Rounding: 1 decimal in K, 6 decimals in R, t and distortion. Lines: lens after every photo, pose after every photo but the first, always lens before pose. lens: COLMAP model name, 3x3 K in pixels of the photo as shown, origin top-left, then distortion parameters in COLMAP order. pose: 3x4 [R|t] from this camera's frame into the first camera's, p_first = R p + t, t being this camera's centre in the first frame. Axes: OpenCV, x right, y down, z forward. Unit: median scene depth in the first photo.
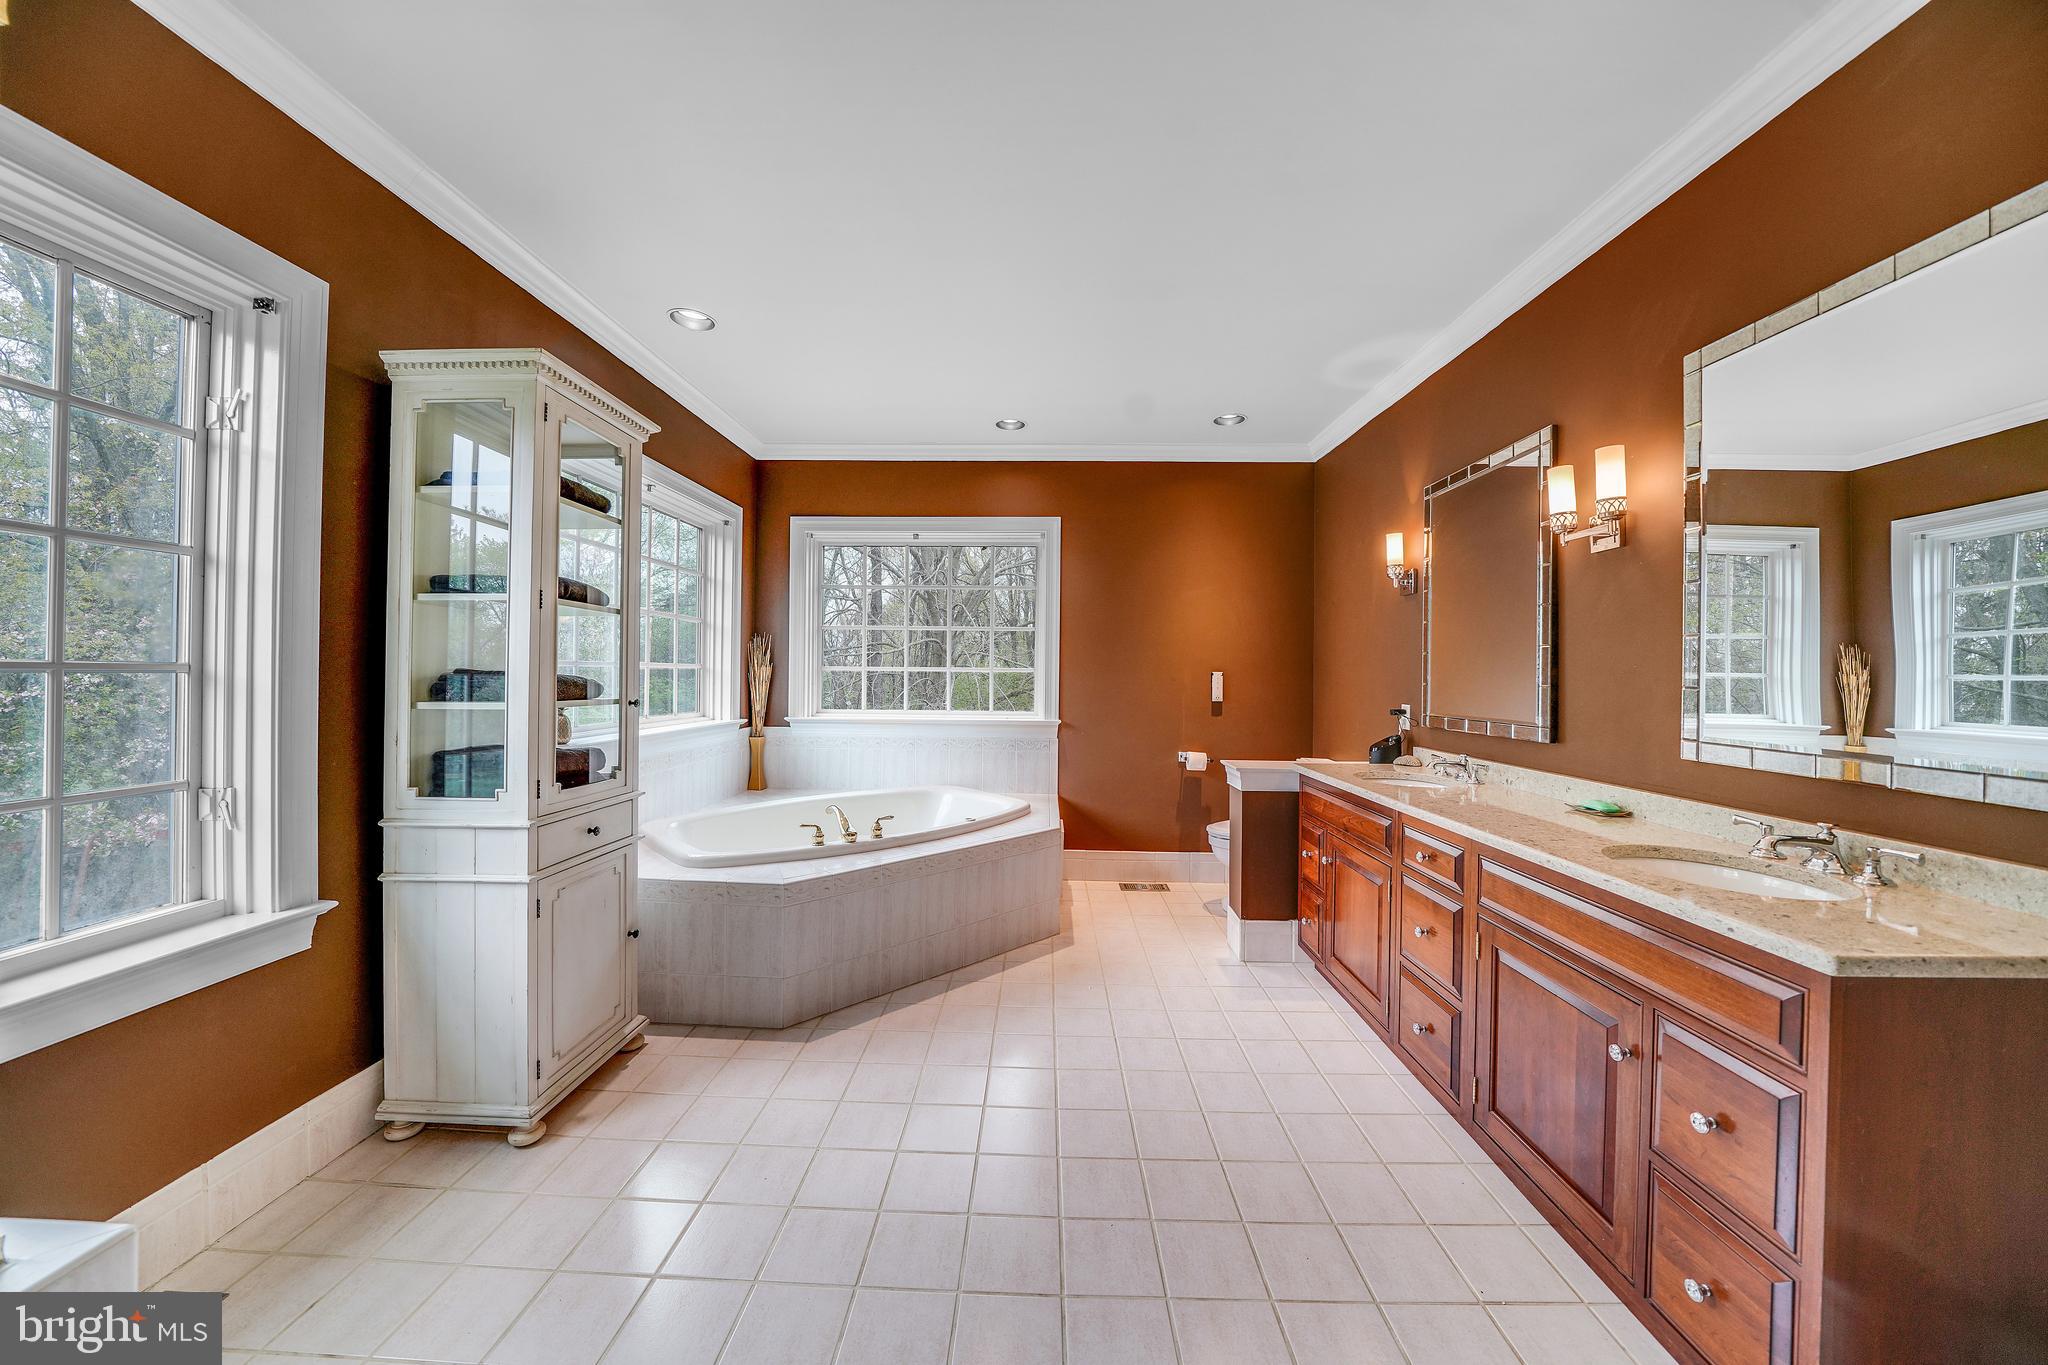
lens RADIAL K [[707.4, 0, 1018.3], [0, 707.4, 668.9], [0, 0, 1]] dist [-0.022885, 0.001279]
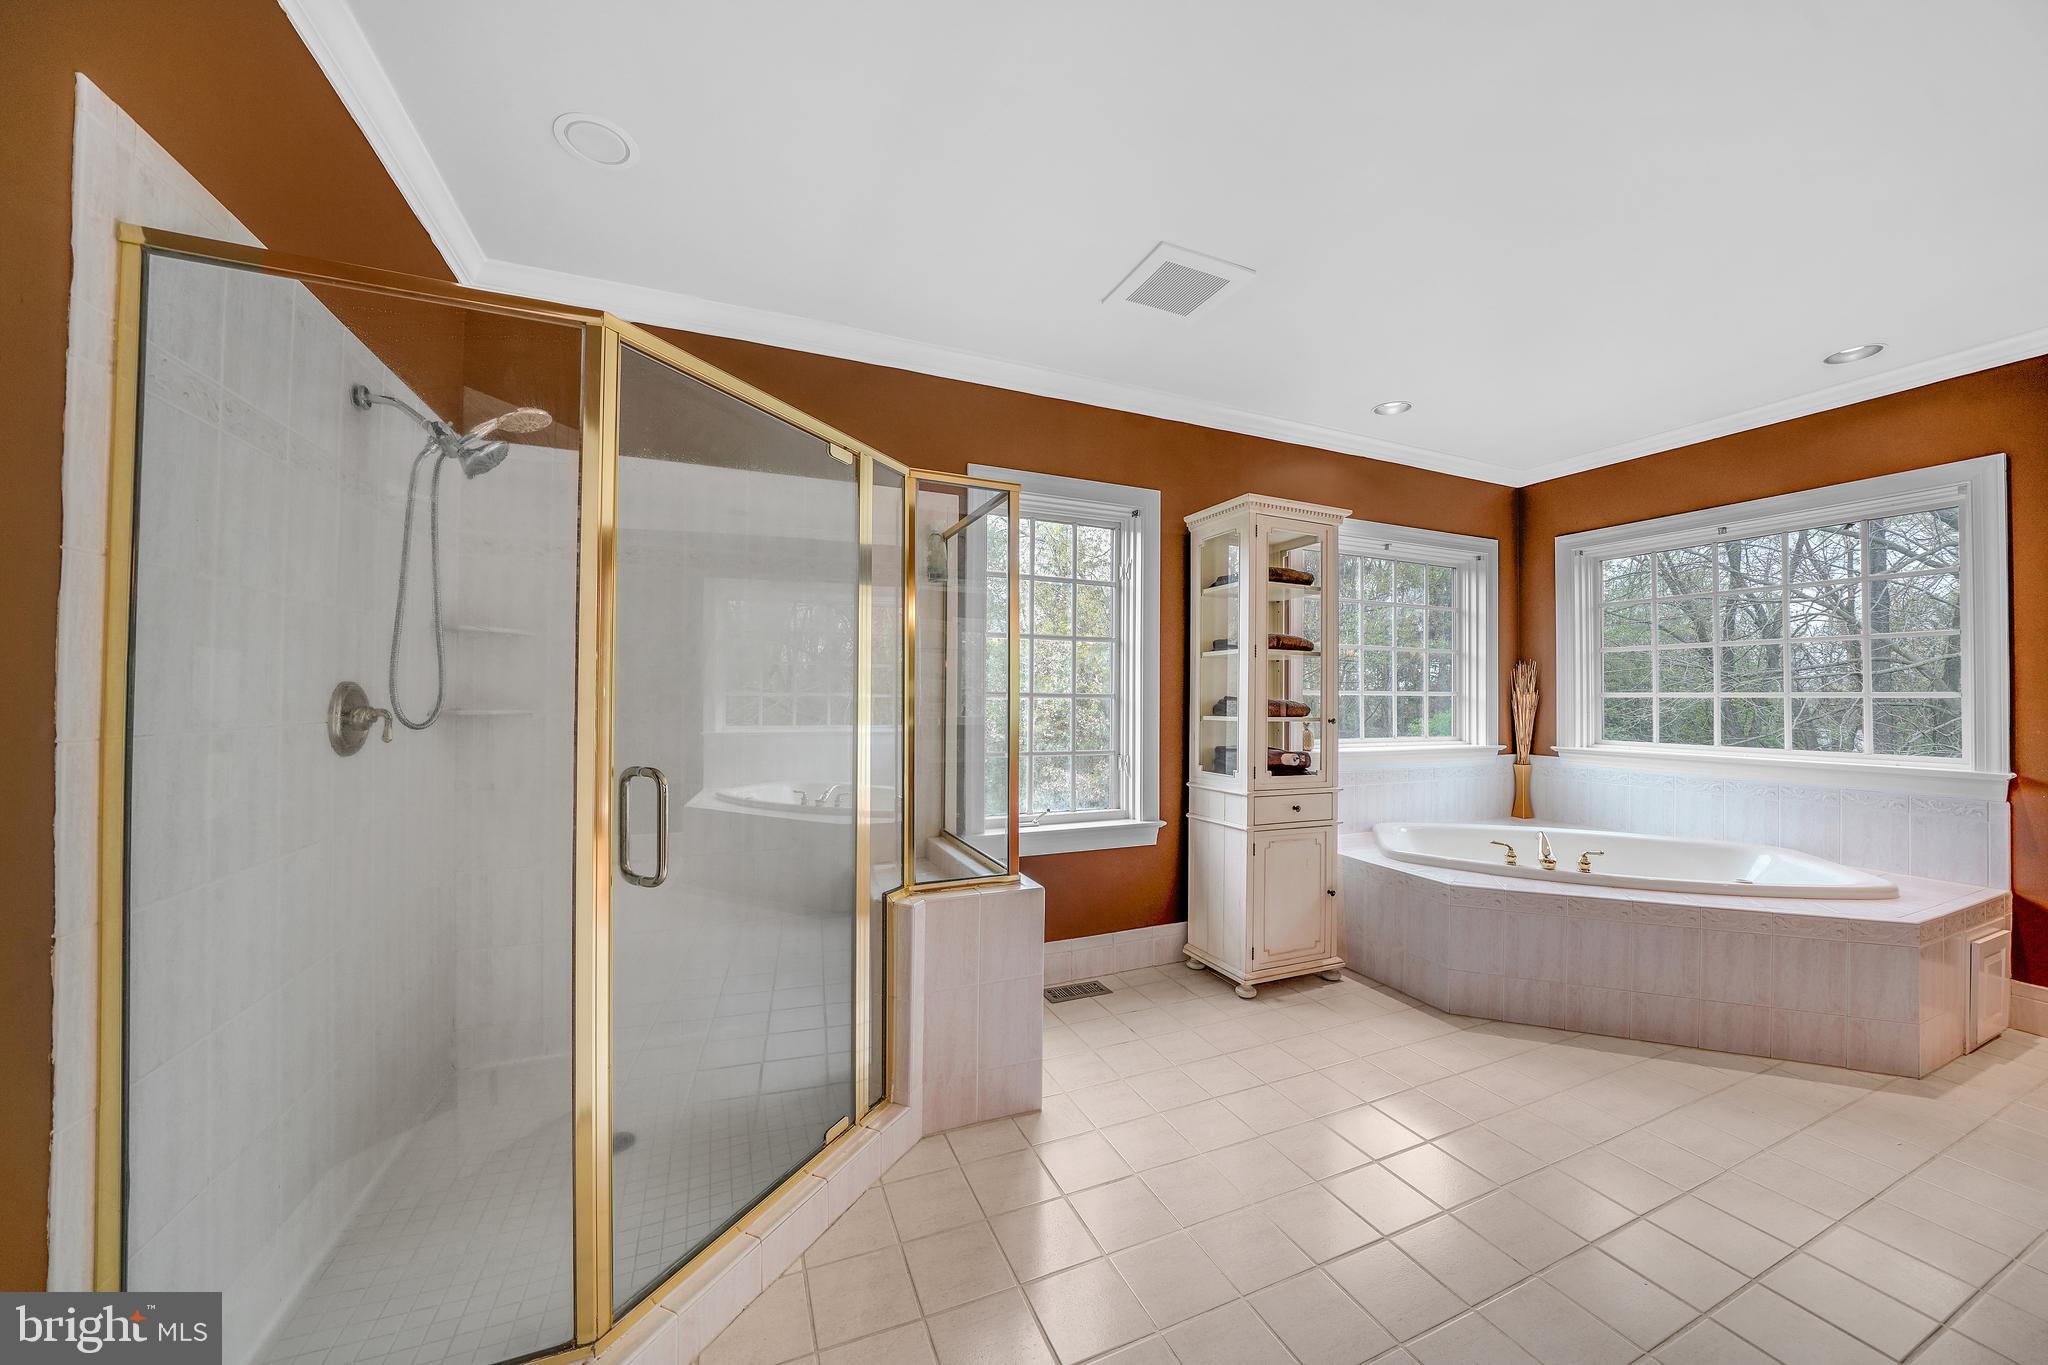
lens RADIAL K [[707.4, 0, 1020.9], [0, 707.4, 682.6], [0, 0, 1]] dist [-0.022885, 0.001279]
pose [[0.407598, -0.024139, -0.912842, 0.427960], [0.002442, 0.999676, -0.025345, 0.007276], [0.913158, 0.008102, 0.407525, -0.093118]]
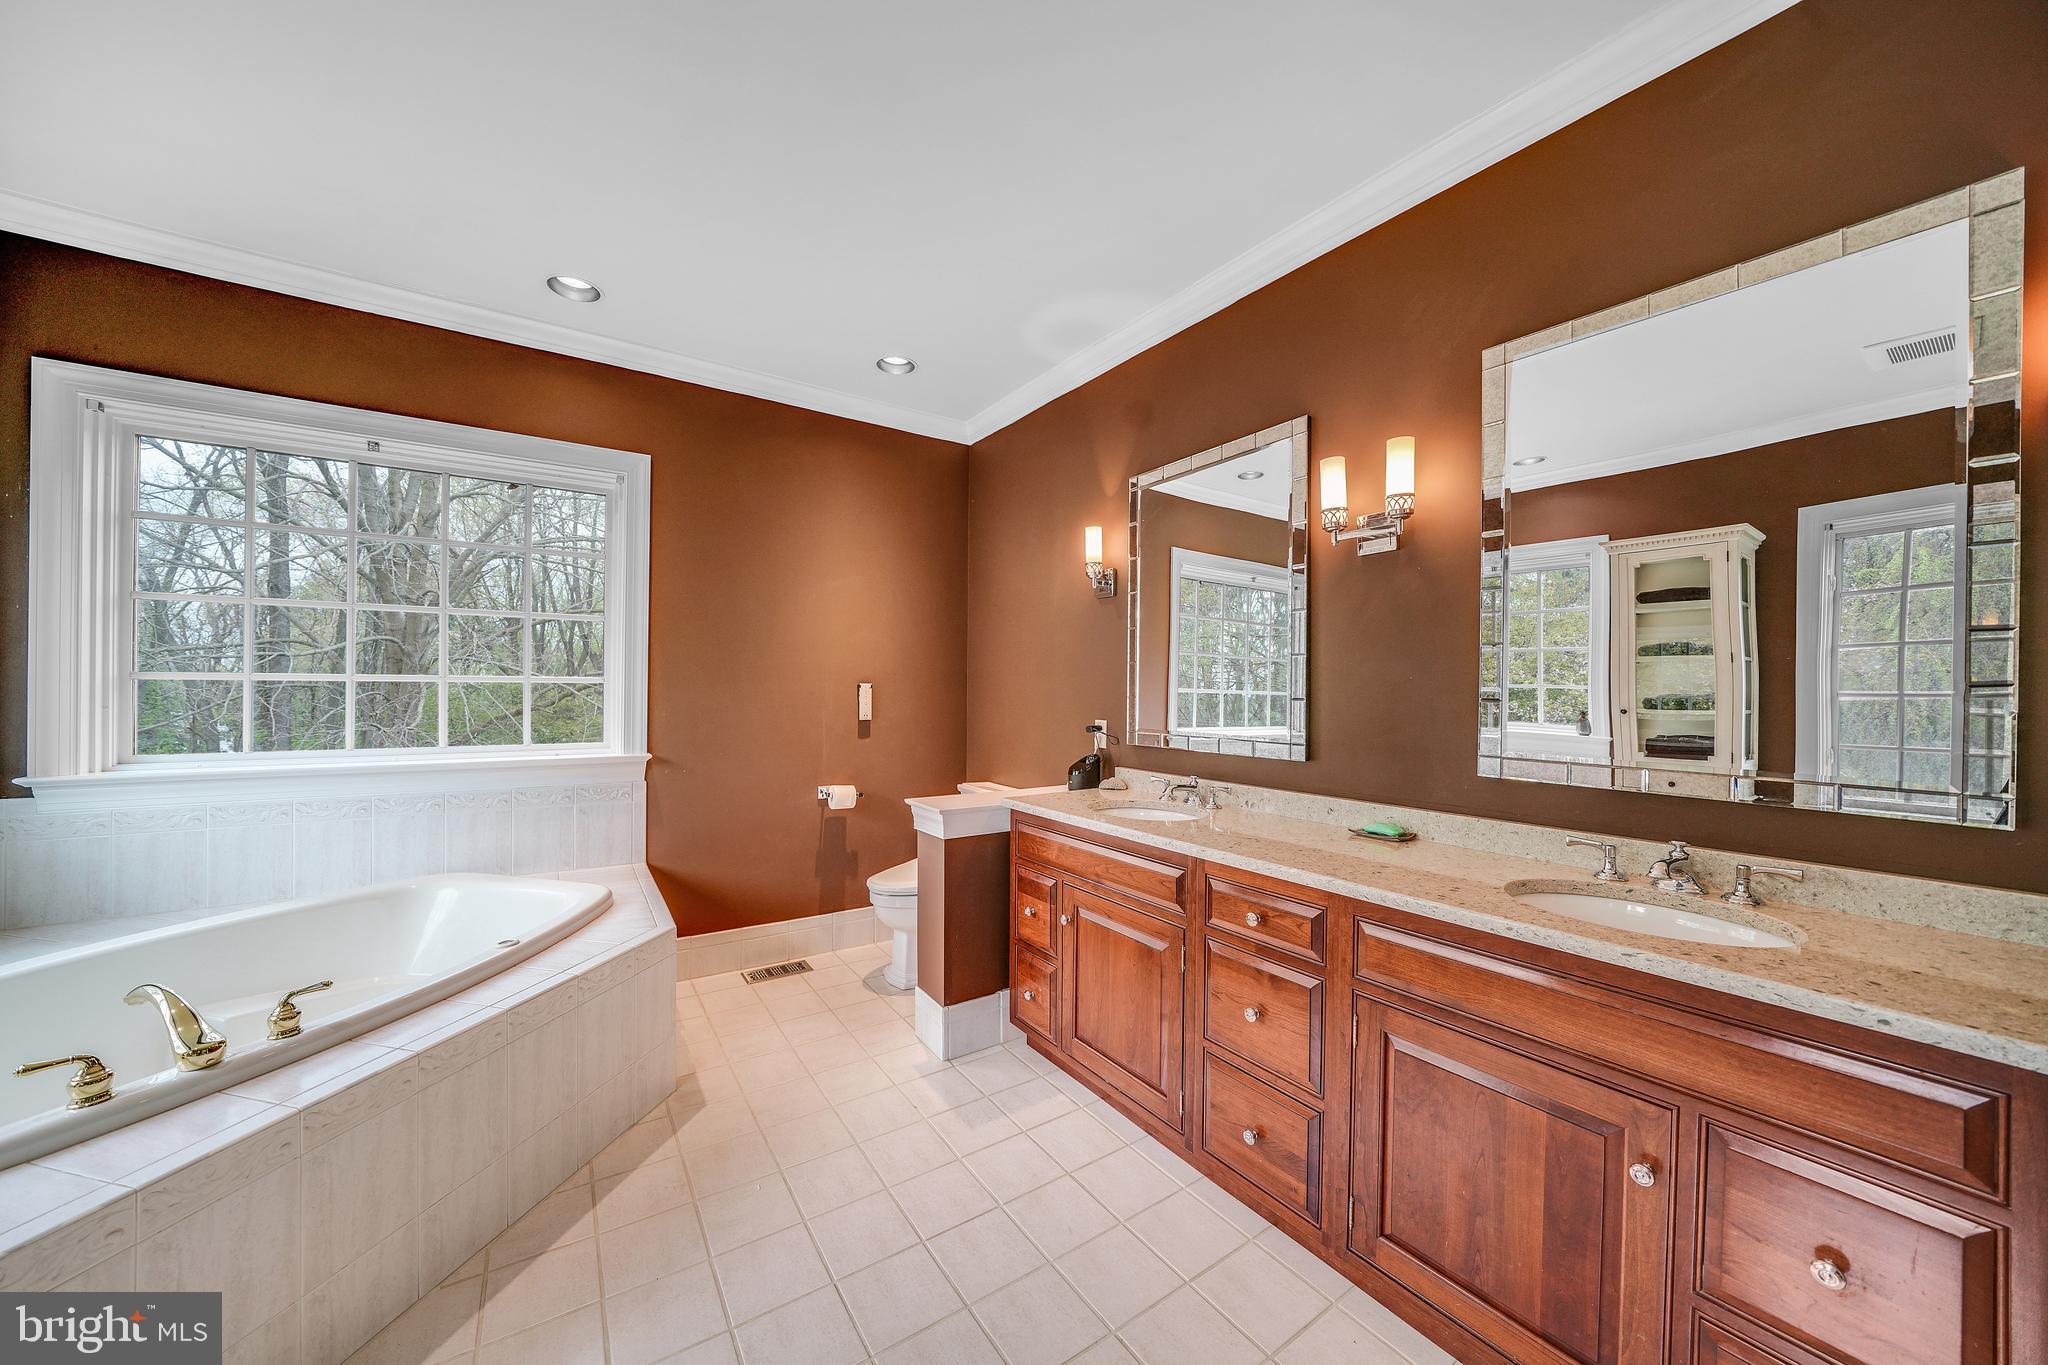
lens RADIAL K [[707.4, 0, 1008.8], [0, 707.4, 687.1], [0, 0, 1]] dist [-0.022885, 0.001279]
pose [[0.816767, -0.001705, 0.576965, -0.083653], [-0.003633, 0.999961, 0.008097, 0.002629], [-0.576956, -0.008710, 0.816729, 0.422207]]
